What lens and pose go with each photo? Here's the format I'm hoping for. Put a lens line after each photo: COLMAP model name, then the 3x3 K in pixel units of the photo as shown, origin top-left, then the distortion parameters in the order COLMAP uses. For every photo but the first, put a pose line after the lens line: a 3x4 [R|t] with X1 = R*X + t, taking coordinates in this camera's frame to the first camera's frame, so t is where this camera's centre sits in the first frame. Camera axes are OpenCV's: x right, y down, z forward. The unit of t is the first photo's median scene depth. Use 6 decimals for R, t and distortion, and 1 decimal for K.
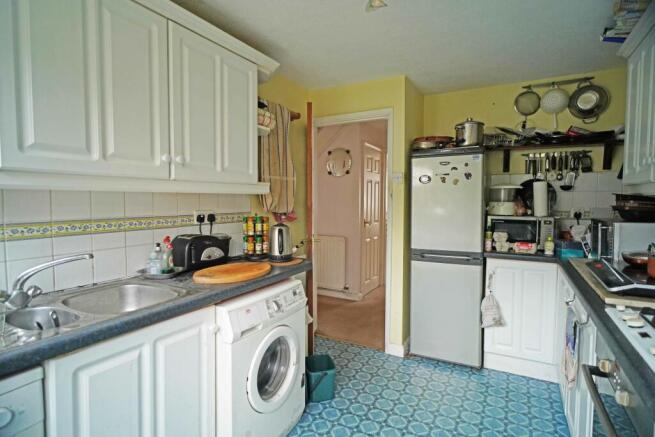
lens RADIAL K [[344.8, 0, 327.5], [0, 344.8, 218.5], [0, 0, 1]] dist [0.000486, -0.000013]
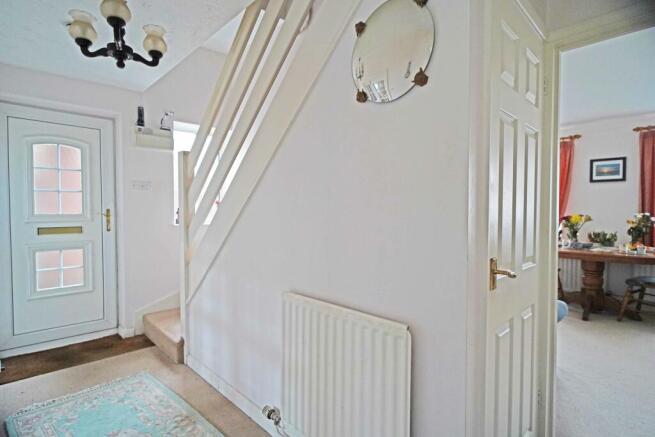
lens RADIAL K [[344.8, 0, 327.5], [0, 344.8, 218.5], [0, 0, 1]] dist [0.000486, -0.000013]
pose [[0.951600, 0.006158, -0.307277, 0.070790], [-0.015010, 0.999537, -0.026453, -0.018590], [0.306972, 0.029785, 0.951252, 0.714174]]
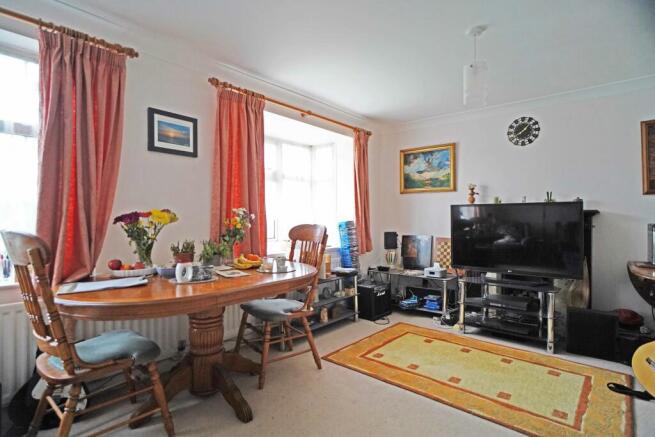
lens RADIAL K [[344.8, 0, 327.5], [0, 344.8, 218.5], [0, 0, 1]] dist [0.000486, -0.000013]
pose [[0.208997, -0.001893, 0.977914, 0.056037], [0.051867, 0.998612, -0.009151, -0.024791], [-0.976540, 0.052634, 0.208805, 0.981160]]
